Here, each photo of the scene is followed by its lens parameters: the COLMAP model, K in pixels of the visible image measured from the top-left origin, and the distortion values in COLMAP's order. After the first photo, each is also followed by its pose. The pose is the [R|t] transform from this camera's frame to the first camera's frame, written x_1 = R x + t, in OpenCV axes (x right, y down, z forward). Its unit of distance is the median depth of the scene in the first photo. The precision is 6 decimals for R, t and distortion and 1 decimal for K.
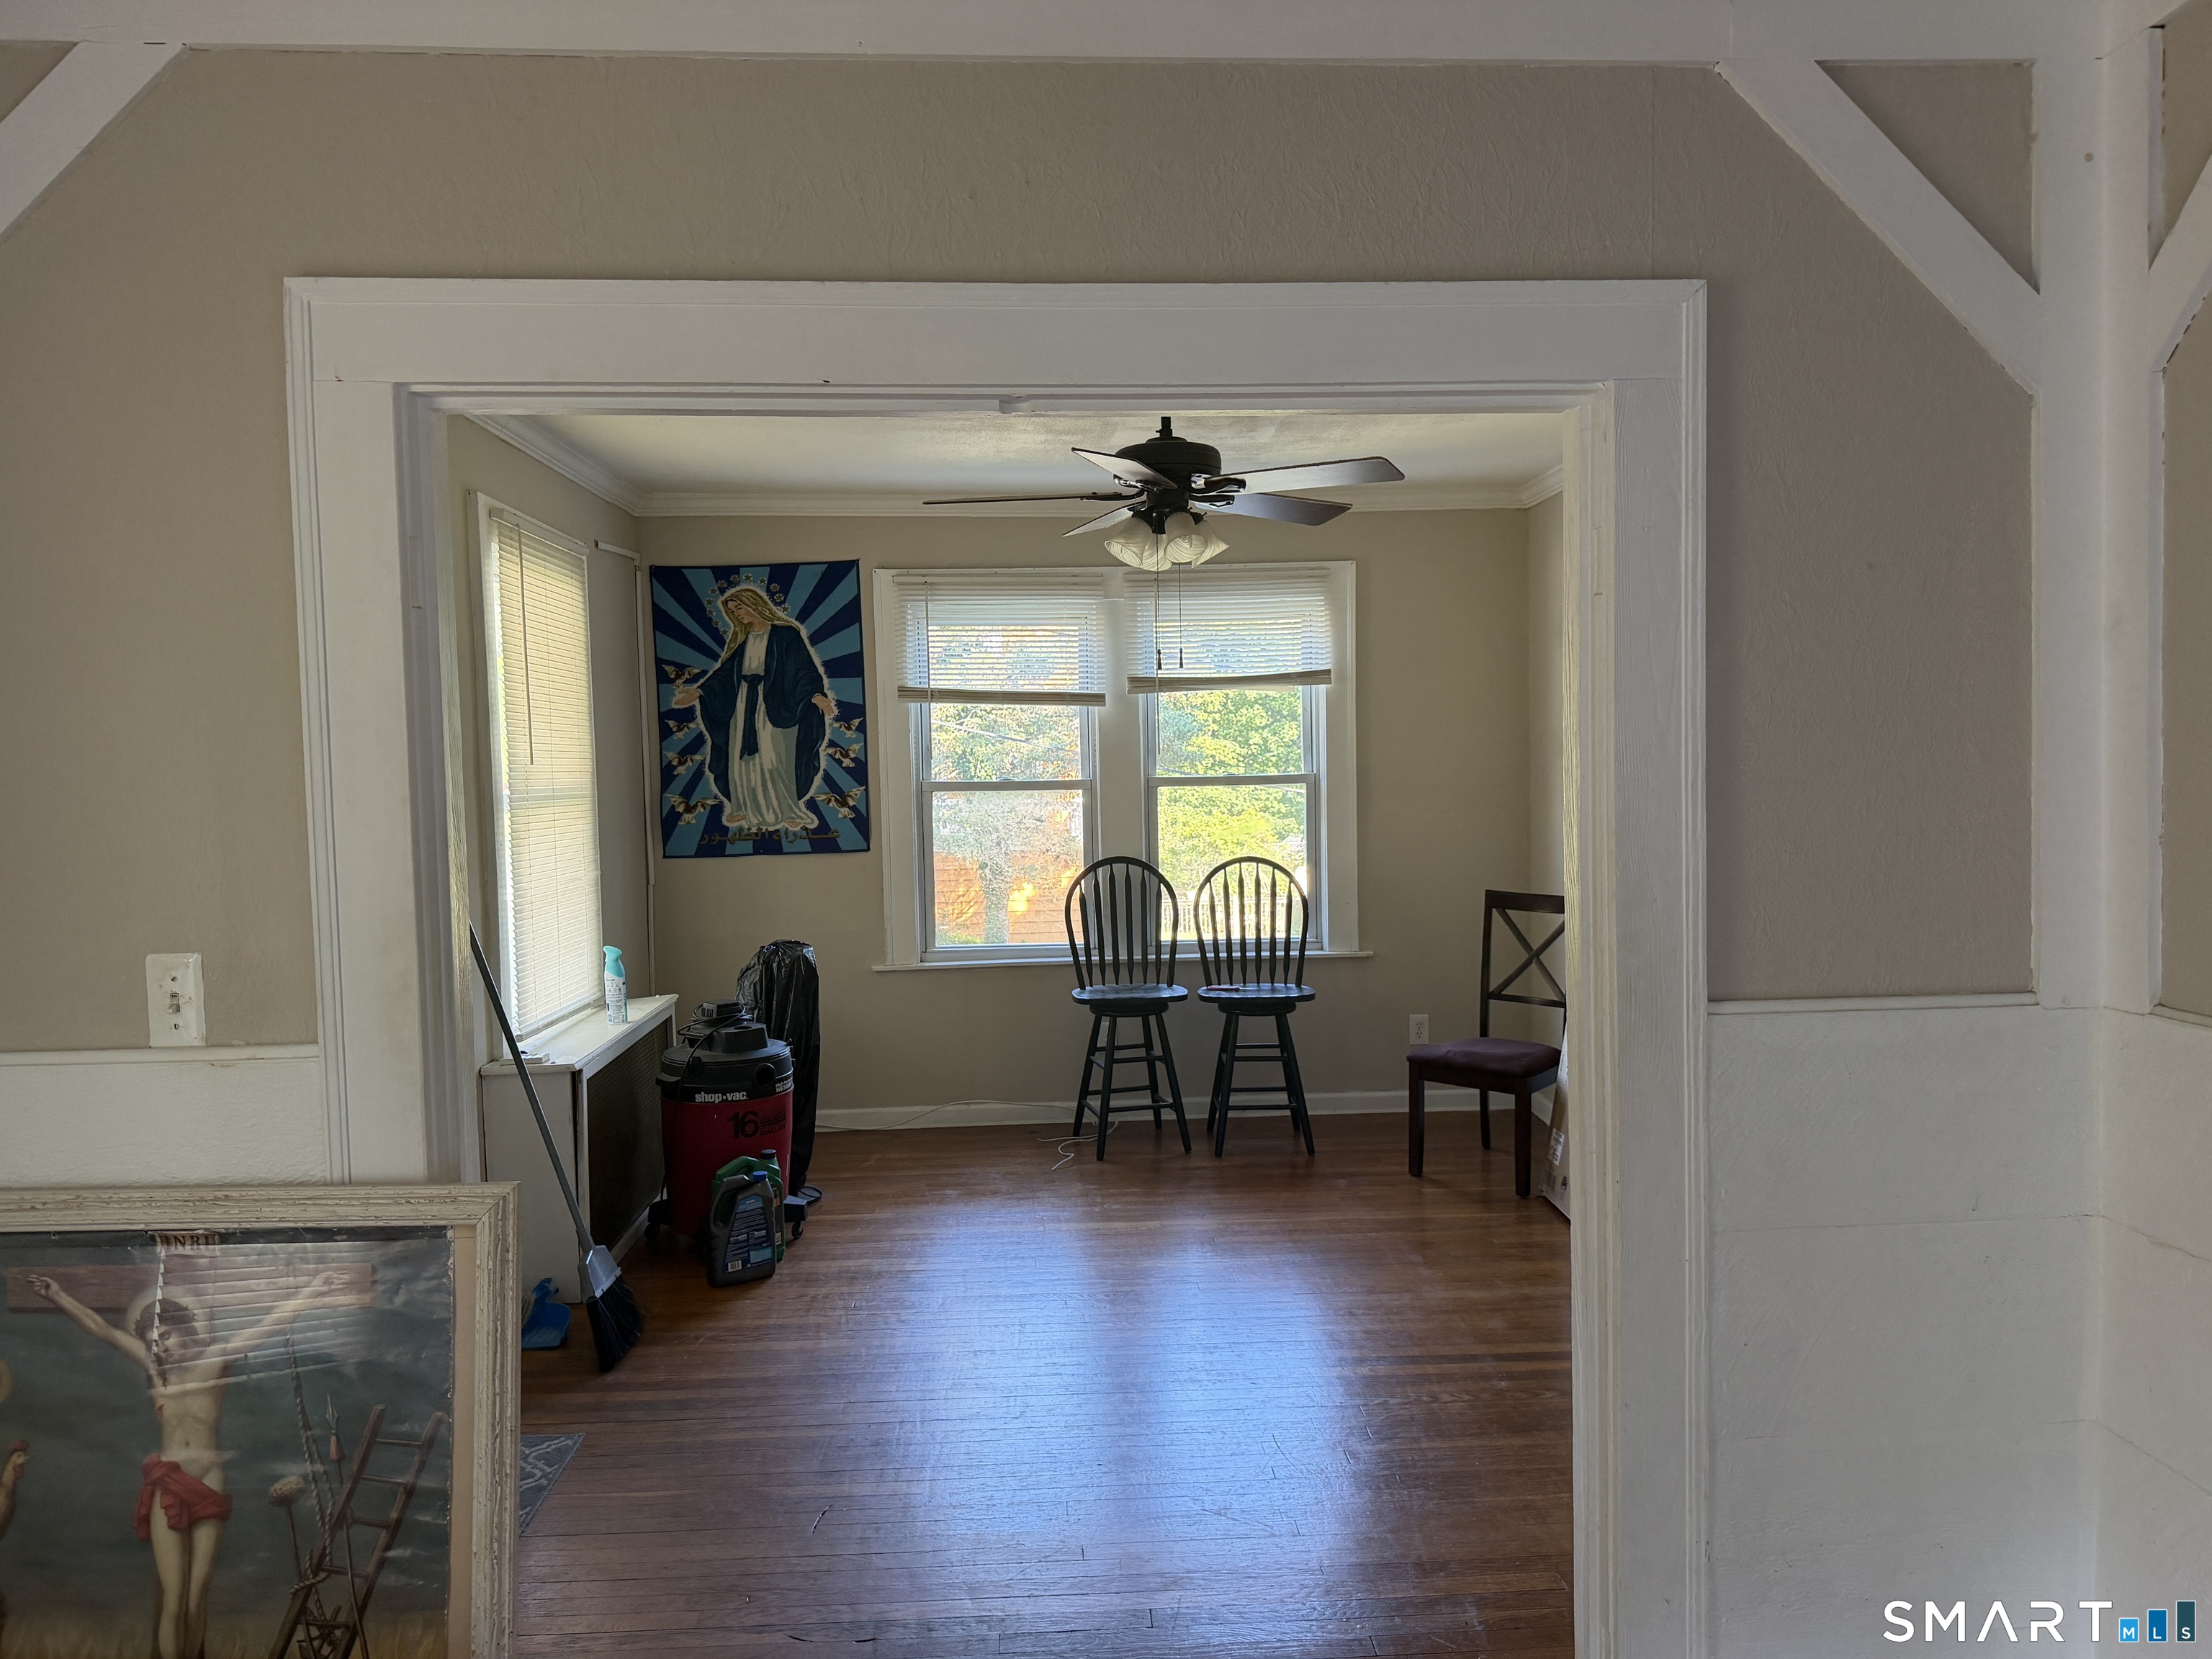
lens RADIAL K [[1561.8, 0, 1106.0], [0, 1561.8, 829.5], [0, 0, 1]] dist [0.007552, -0.000377]
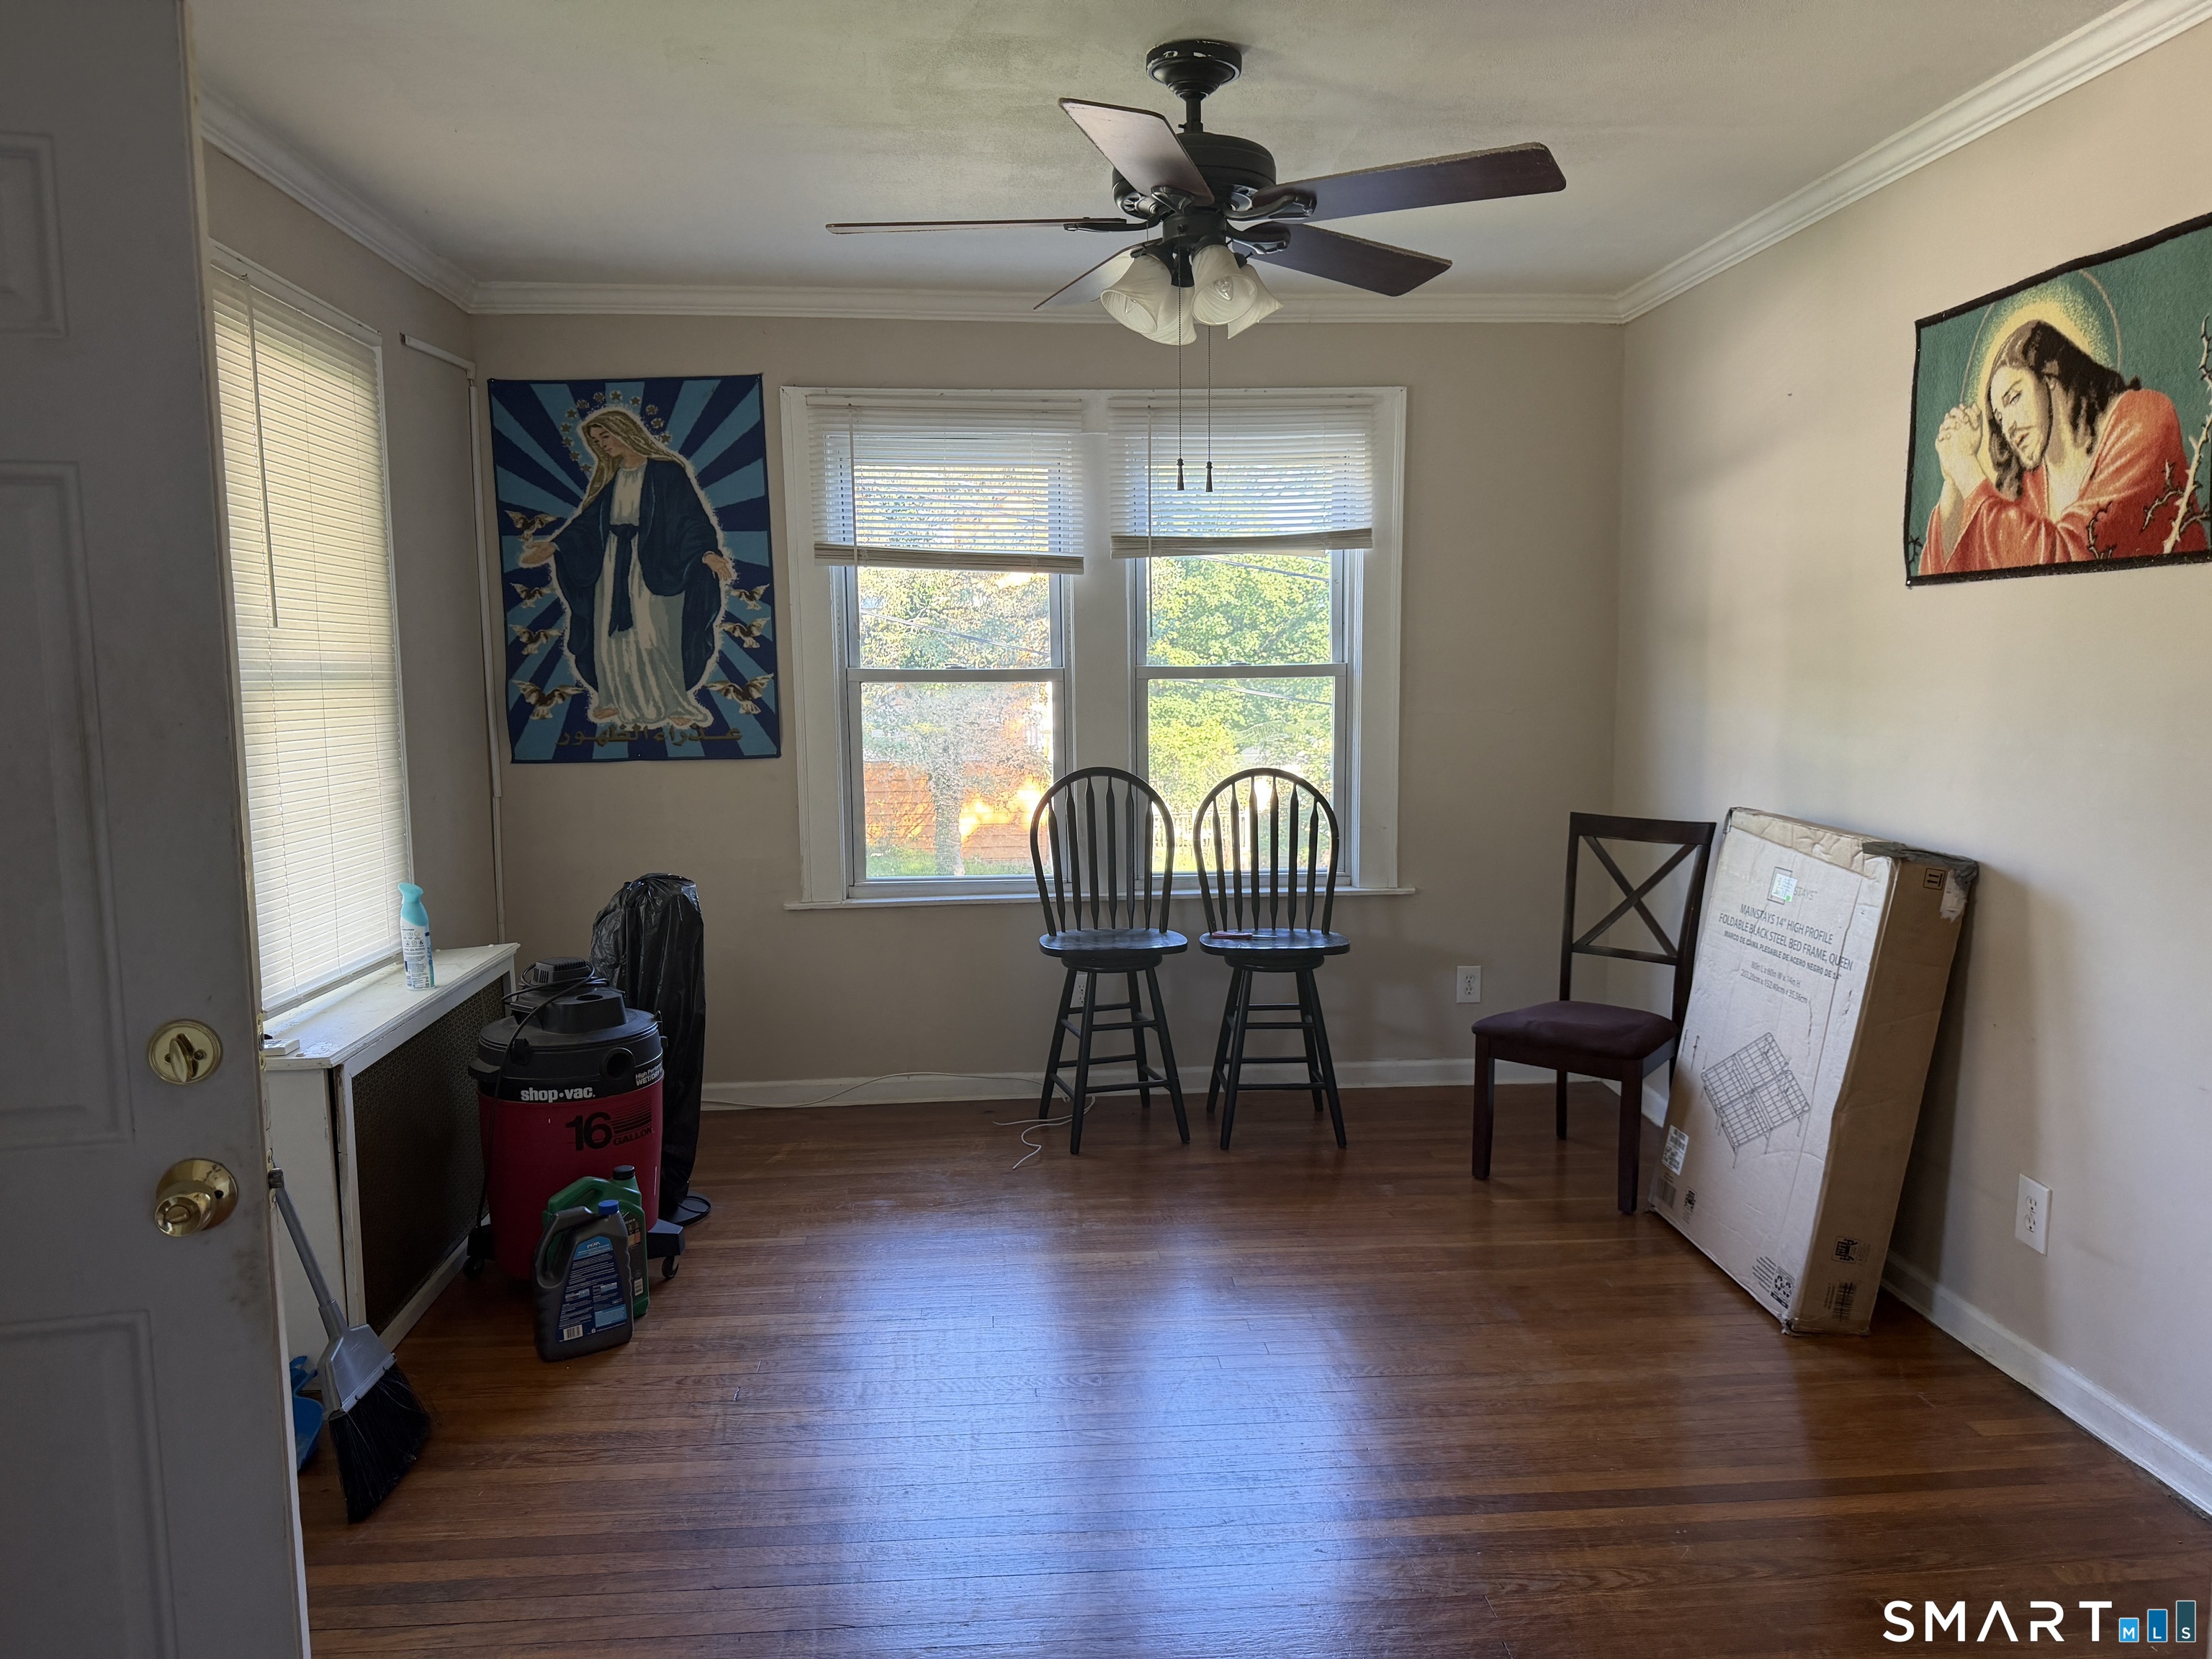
lens RADIAL K [[1567.8, 0, 1114.1], [0, 1567.8, 852.0], [0, 0, 1]] dist [0.004521, -0.001588]
pose [[0.999370, 0.005885, 0.034992, -0.011945], [-0.008343, 0.997476, 0.070514, 0.004929], [-0.034488, -0.070762, 0.996897, 0.218133]]
